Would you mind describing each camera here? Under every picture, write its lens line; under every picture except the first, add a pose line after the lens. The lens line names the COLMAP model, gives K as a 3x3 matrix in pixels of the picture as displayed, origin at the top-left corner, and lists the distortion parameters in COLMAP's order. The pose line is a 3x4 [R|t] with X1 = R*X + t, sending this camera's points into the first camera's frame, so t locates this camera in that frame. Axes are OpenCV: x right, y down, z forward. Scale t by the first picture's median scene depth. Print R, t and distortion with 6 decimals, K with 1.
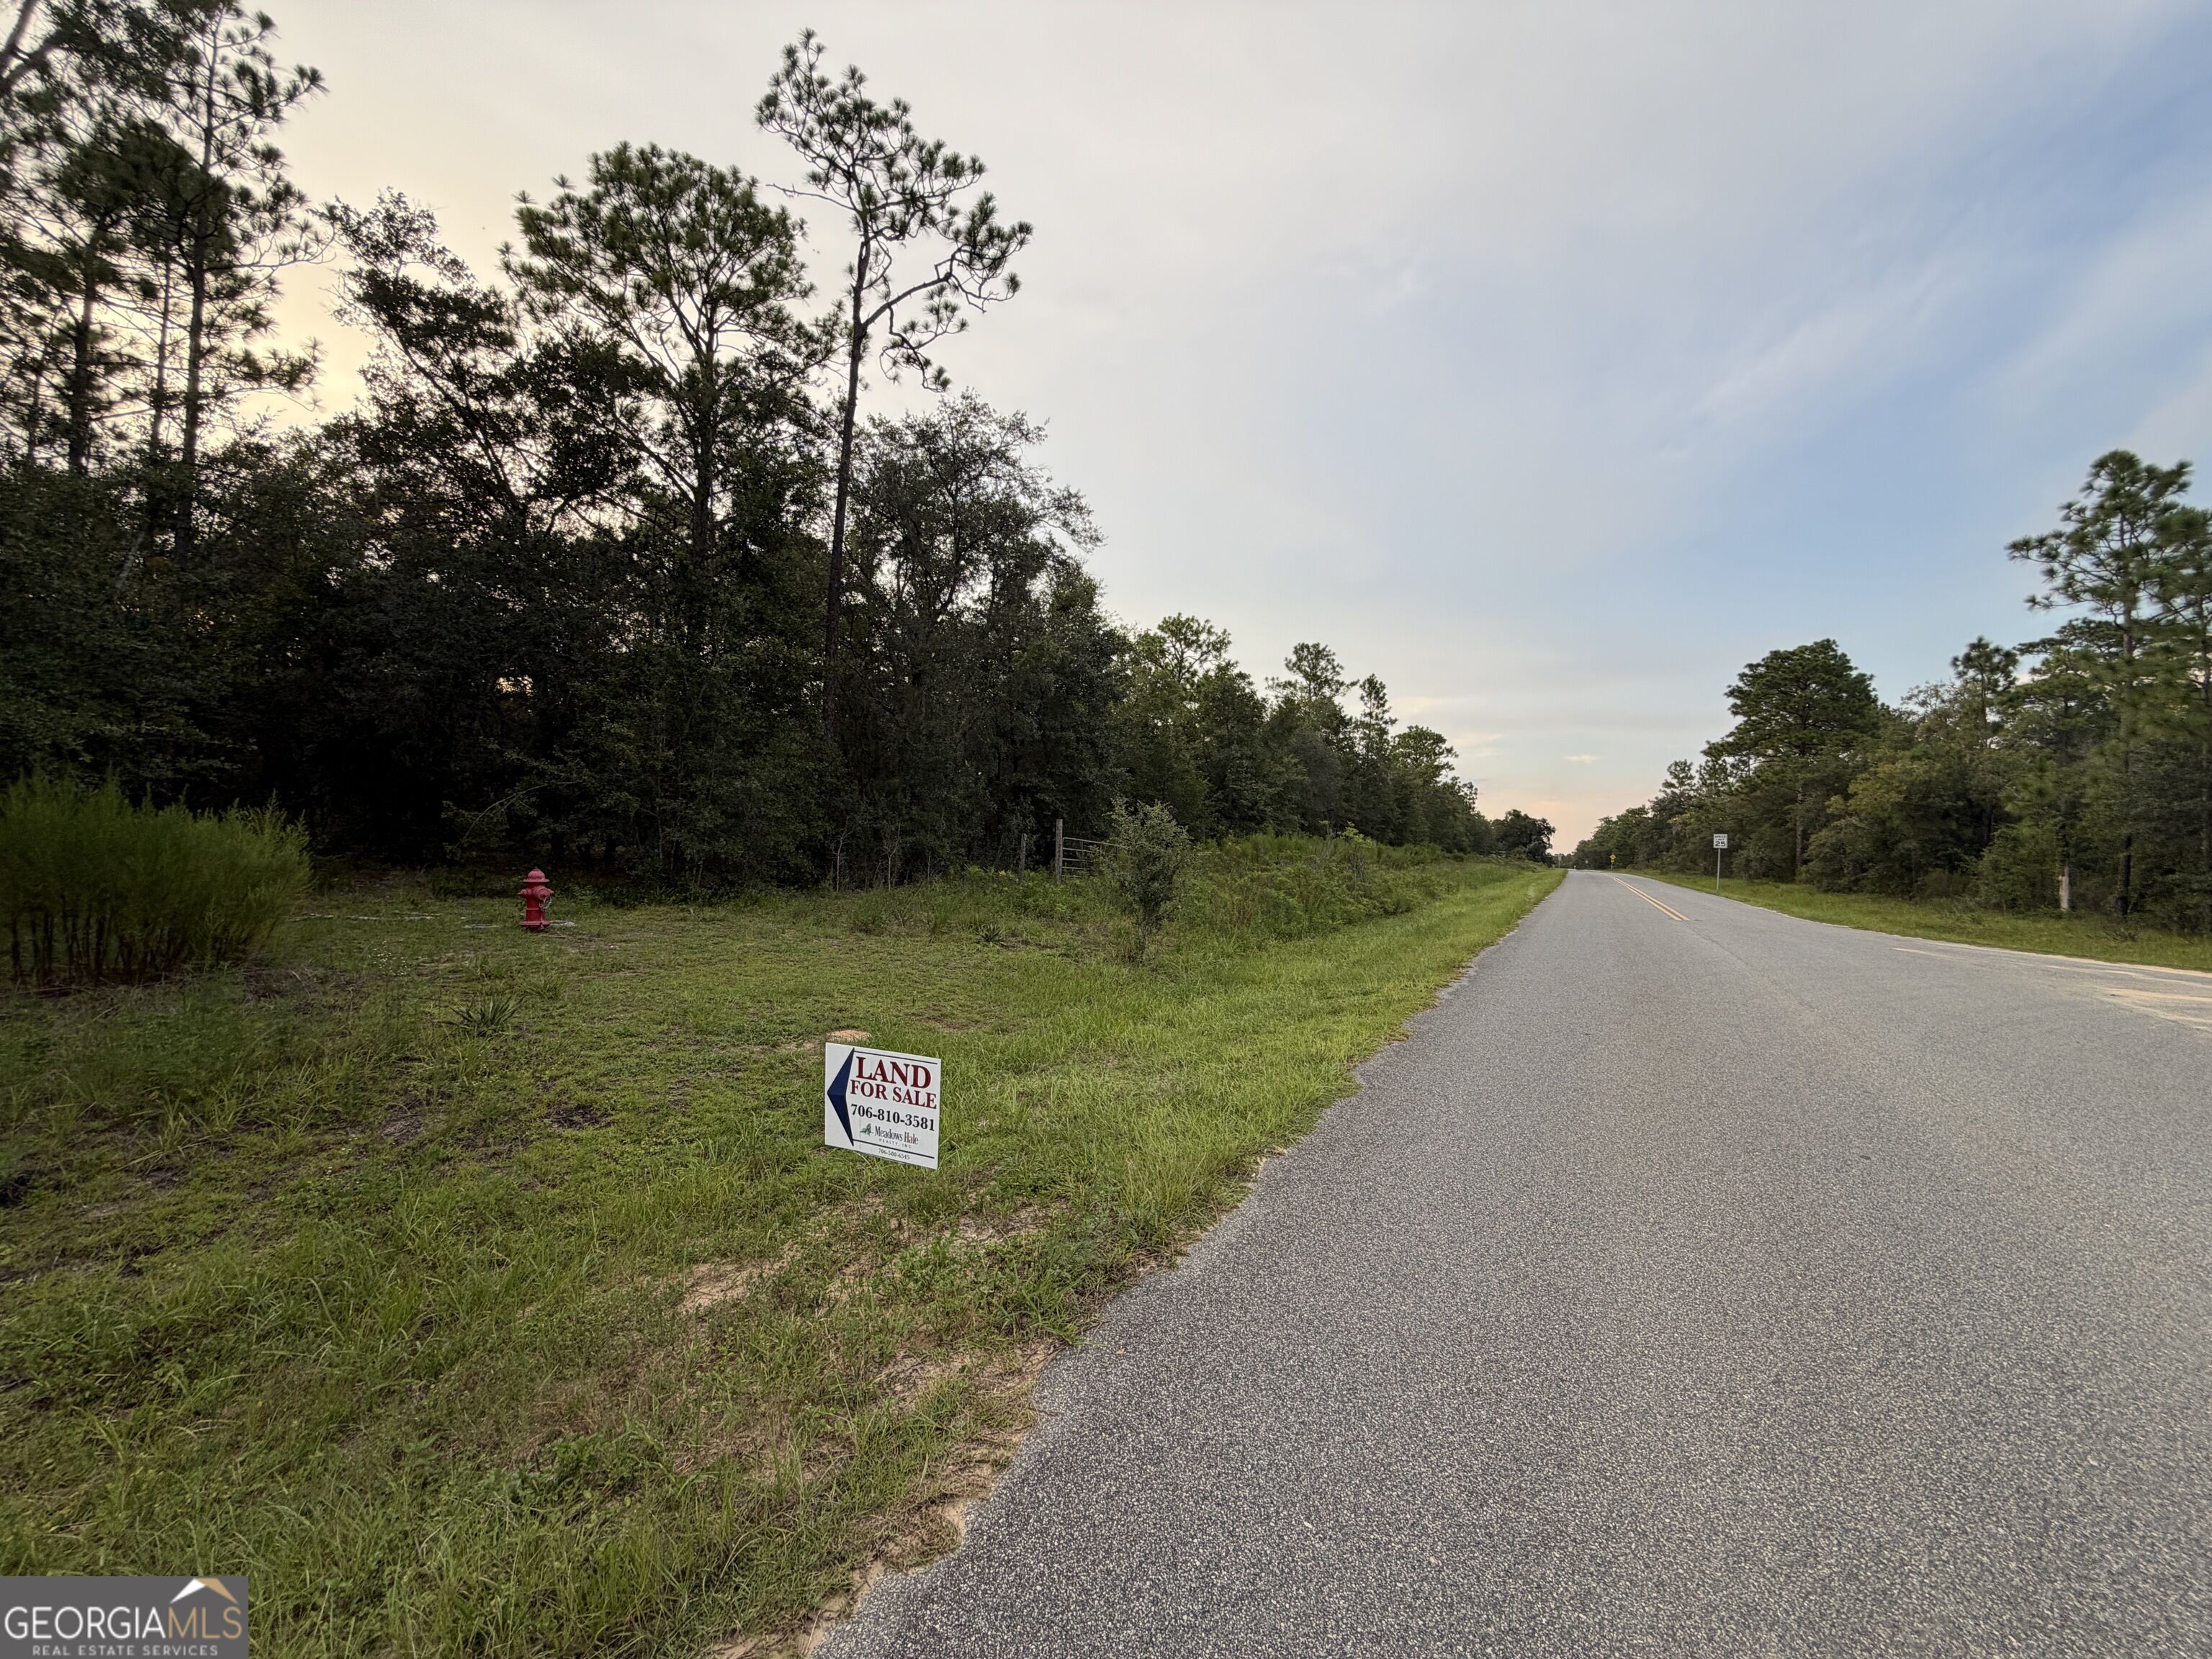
lens RADIAL K [[887.7, 0, 1100.4], [0, 887.7, 821.9], [0, 0, 1]] dist [0.002917, -0.000230]
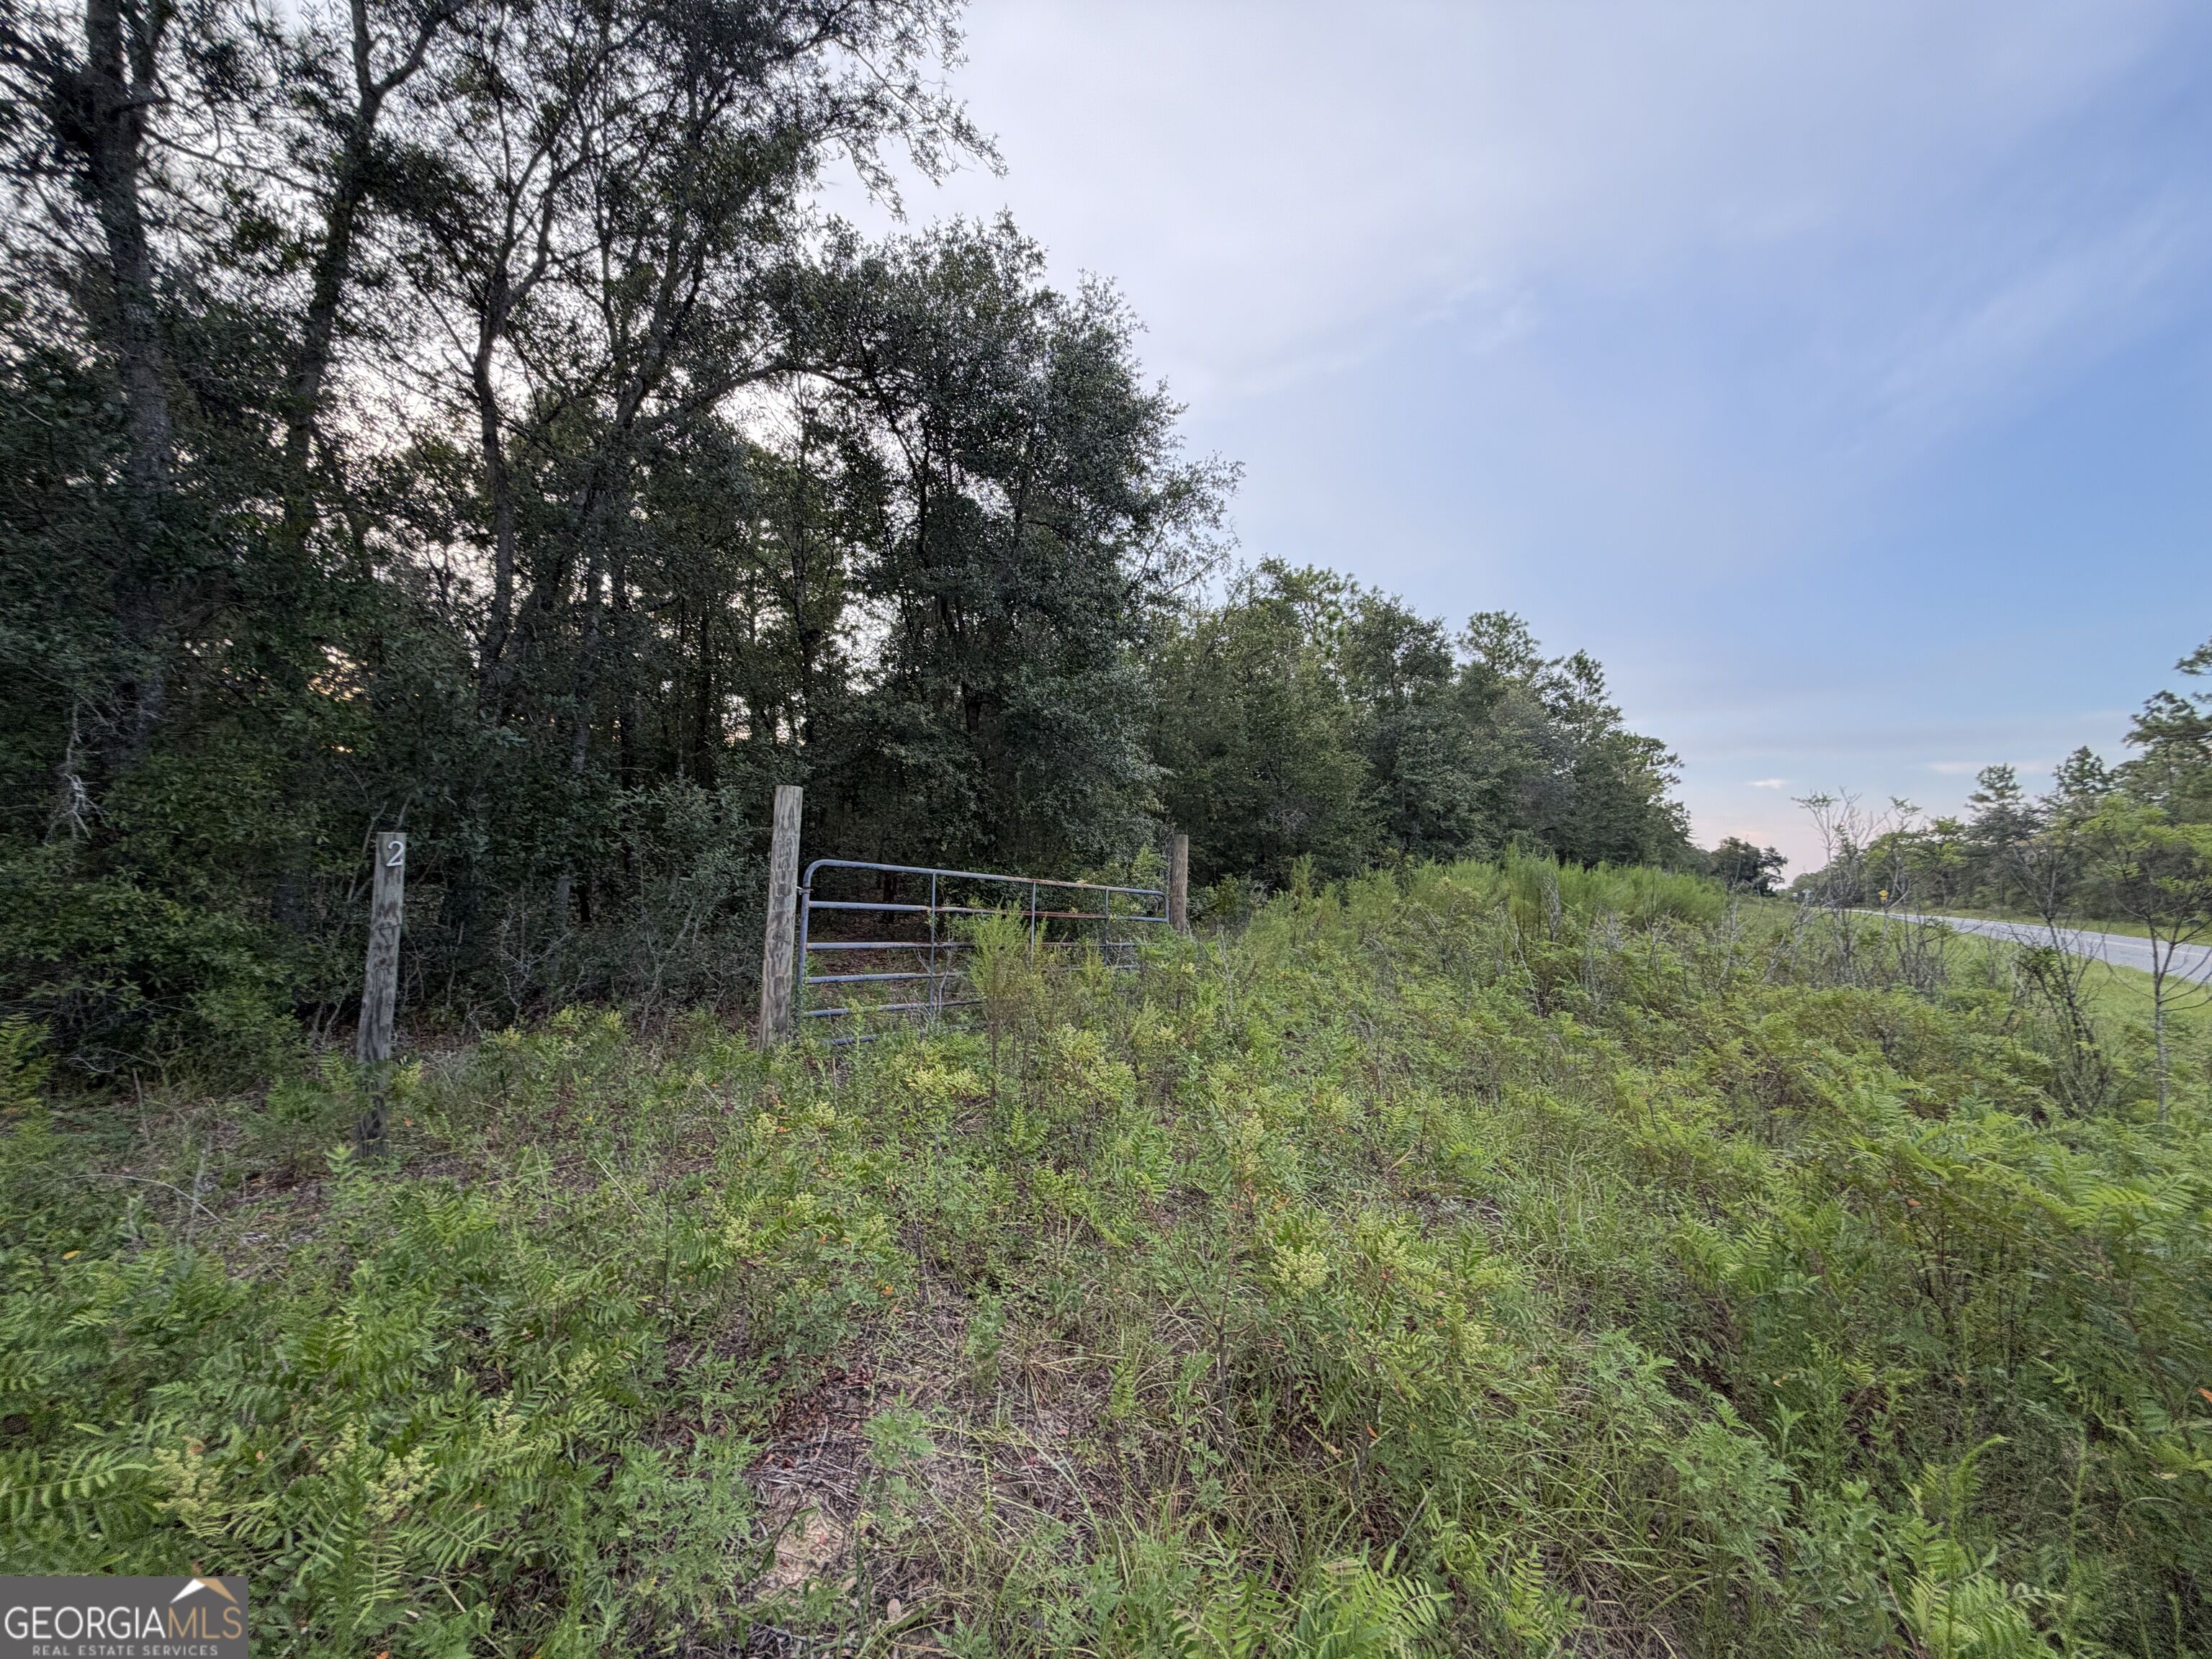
lens RADIAL K [[887.7, 0, 1100.4], [0, 887.7, 821.9], [0, 0, 1]] dist [0.002917, -0.000230]
pose [[0.987735, -0.020520, -0.154785, 0.022197], [0.013599, 0.998865, -0.045644, 0.005313], [0.155546, 0.042980, 0.986893, 0.213068]]
